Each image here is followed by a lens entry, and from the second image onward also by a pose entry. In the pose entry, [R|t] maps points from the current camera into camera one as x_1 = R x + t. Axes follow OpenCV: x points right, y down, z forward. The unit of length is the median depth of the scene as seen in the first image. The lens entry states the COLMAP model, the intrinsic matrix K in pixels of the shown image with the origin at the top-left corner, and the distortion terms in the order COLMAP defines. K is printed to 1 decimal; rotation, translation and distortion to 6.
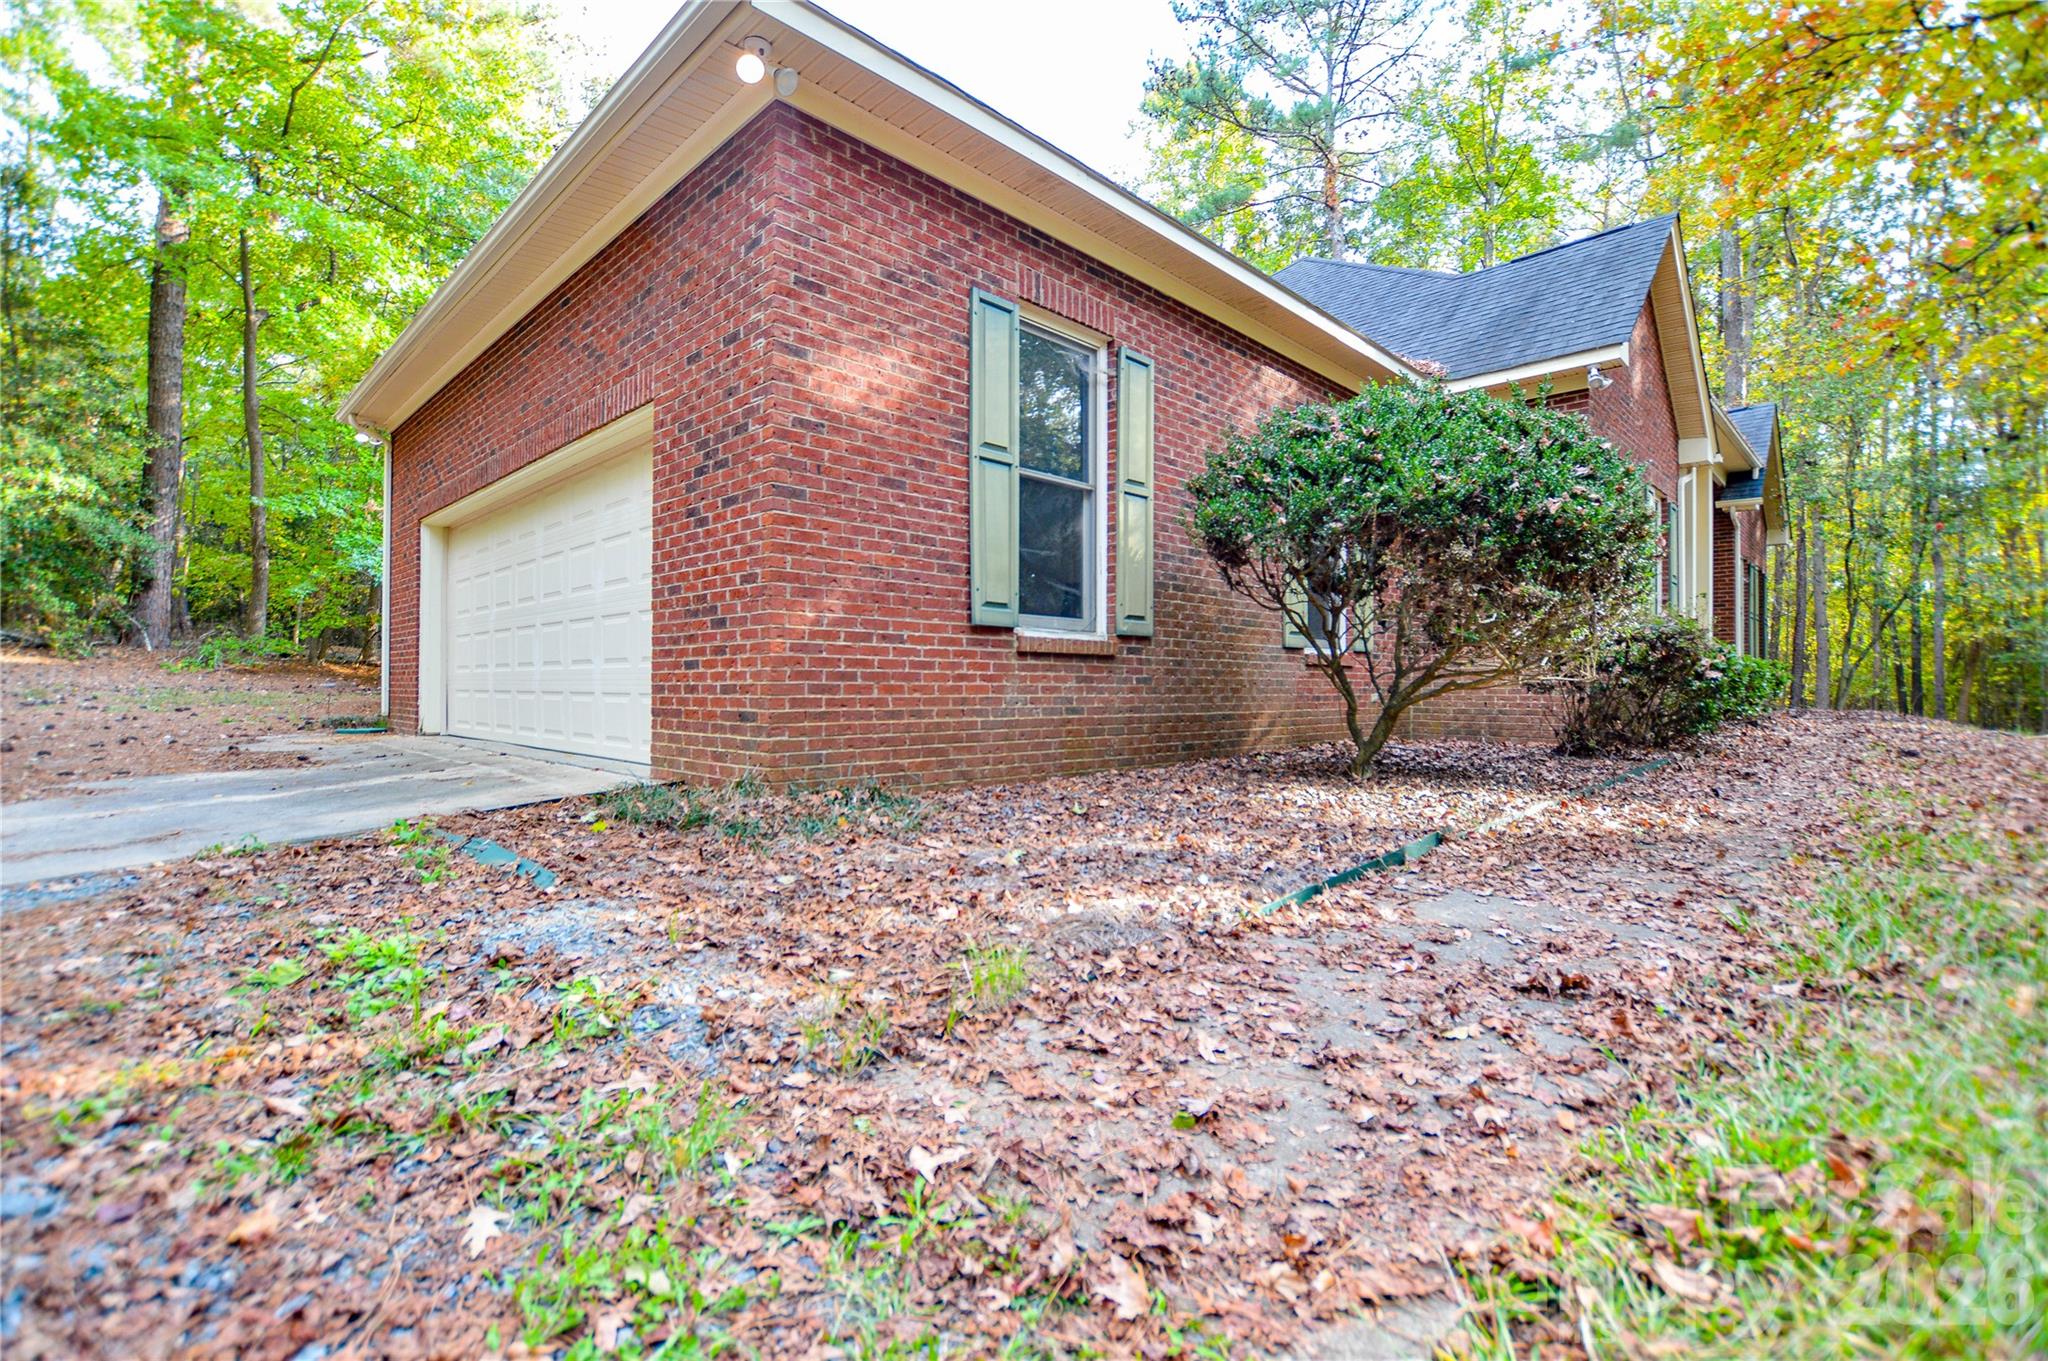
lens RADIAL K [[913.5, 0, 1021.3], [0, 913.5, 679.6], [0, 0, 1]] dist [-0.032388, -0.000065]
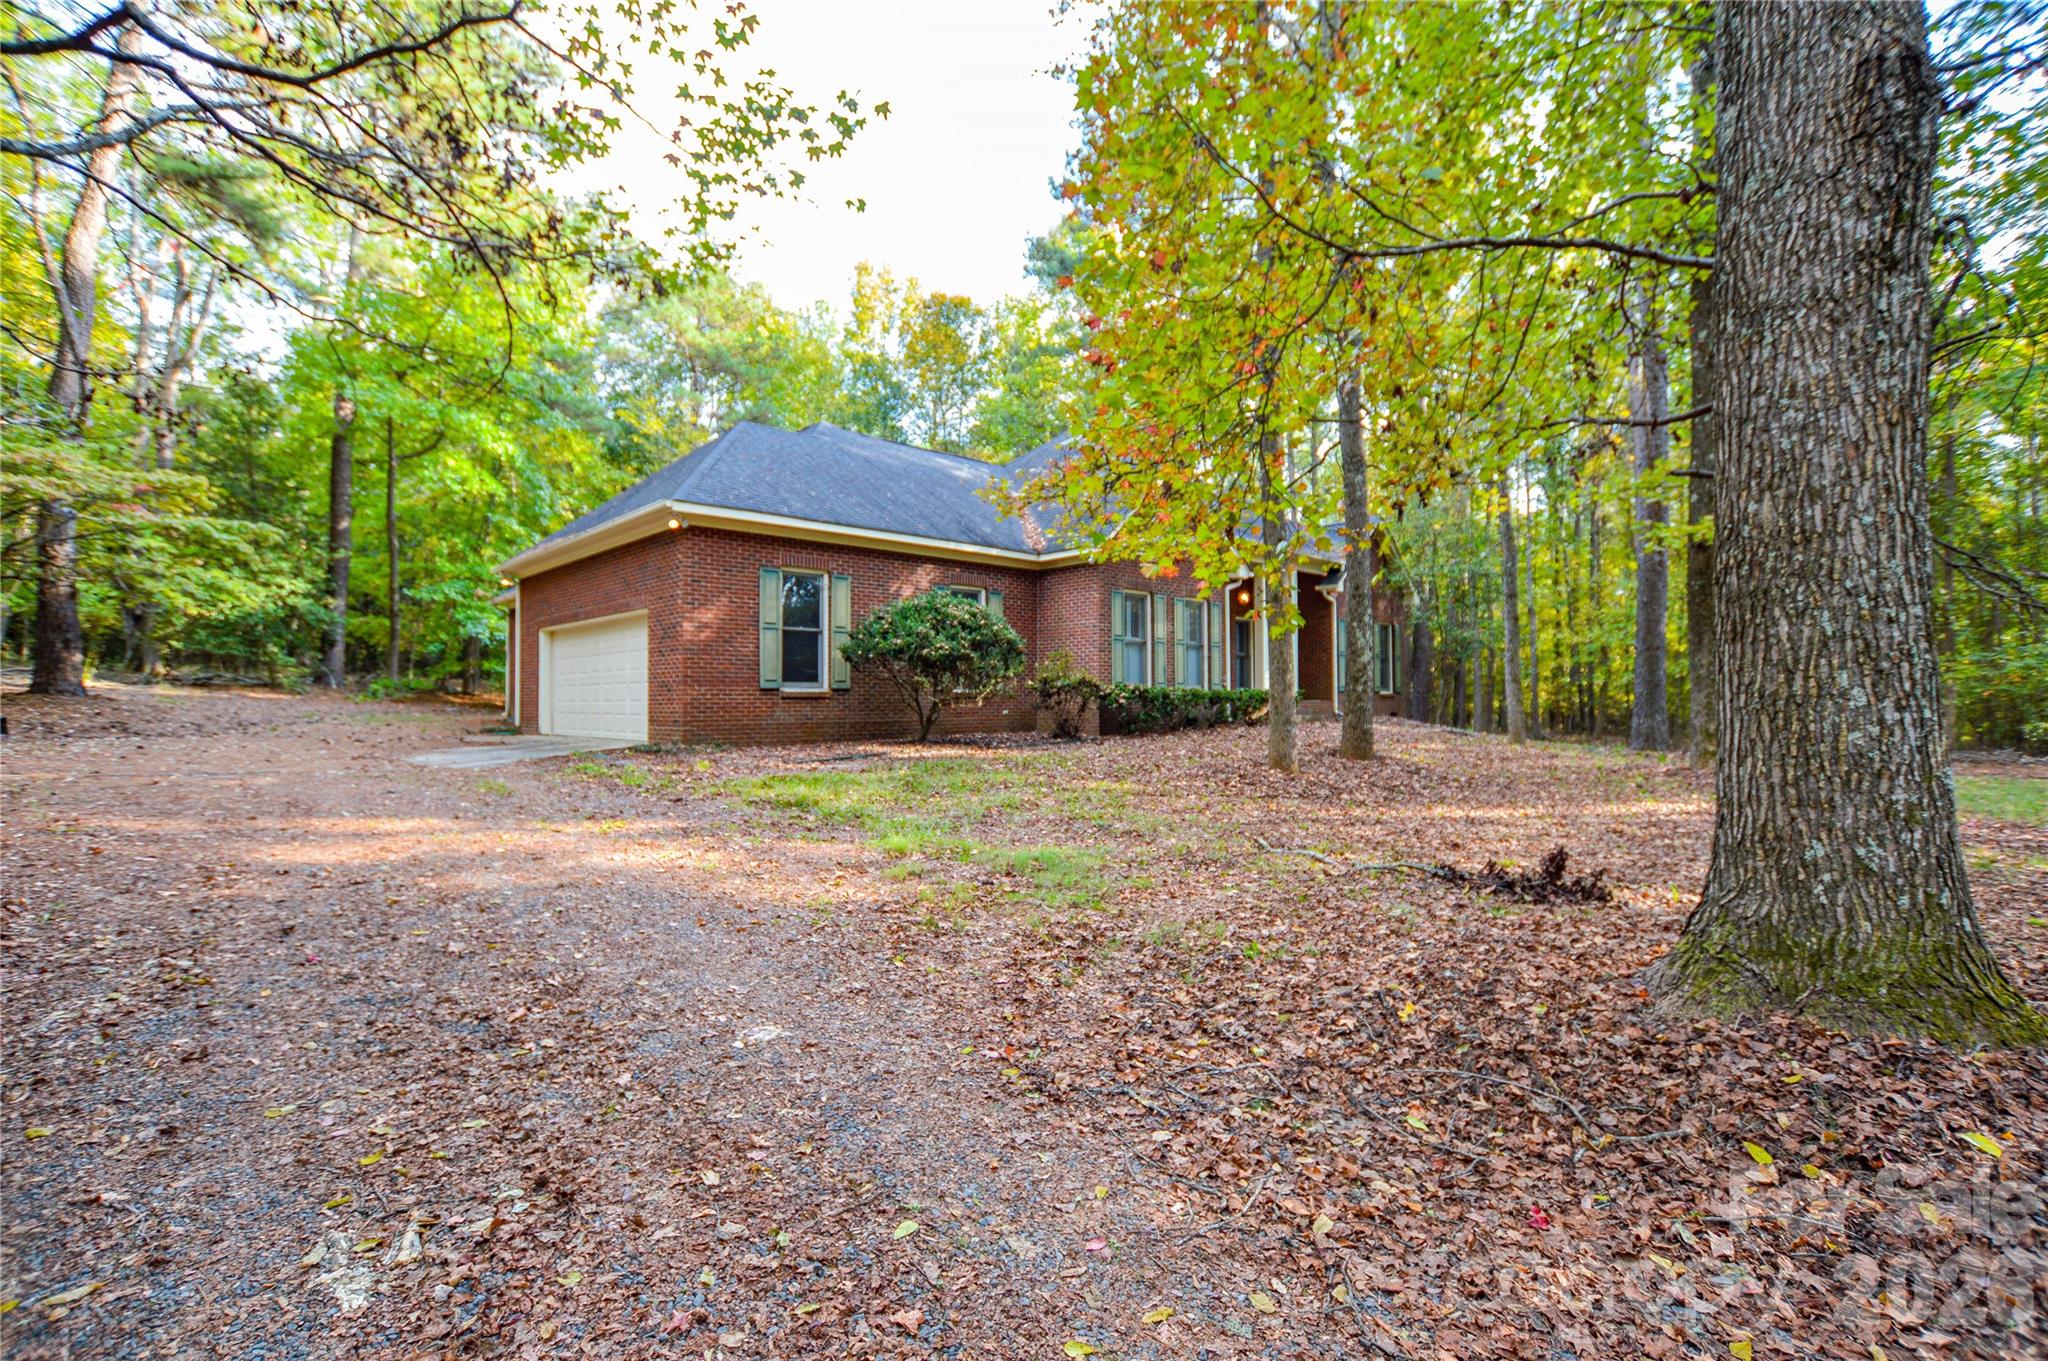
lens RADIAL K [[924.5, 0, 1008.1], [0, 924.5, 676.0], [0, 0, 1]] dist [-0.026316, -0.000026]
pose [[0.999247, -0.010373, -0.037382, 0.650134], [0.009583, 0.999728, -0.021245, -0.024088], [0.037593, 0.020871, 0.999075, -1.445836]]
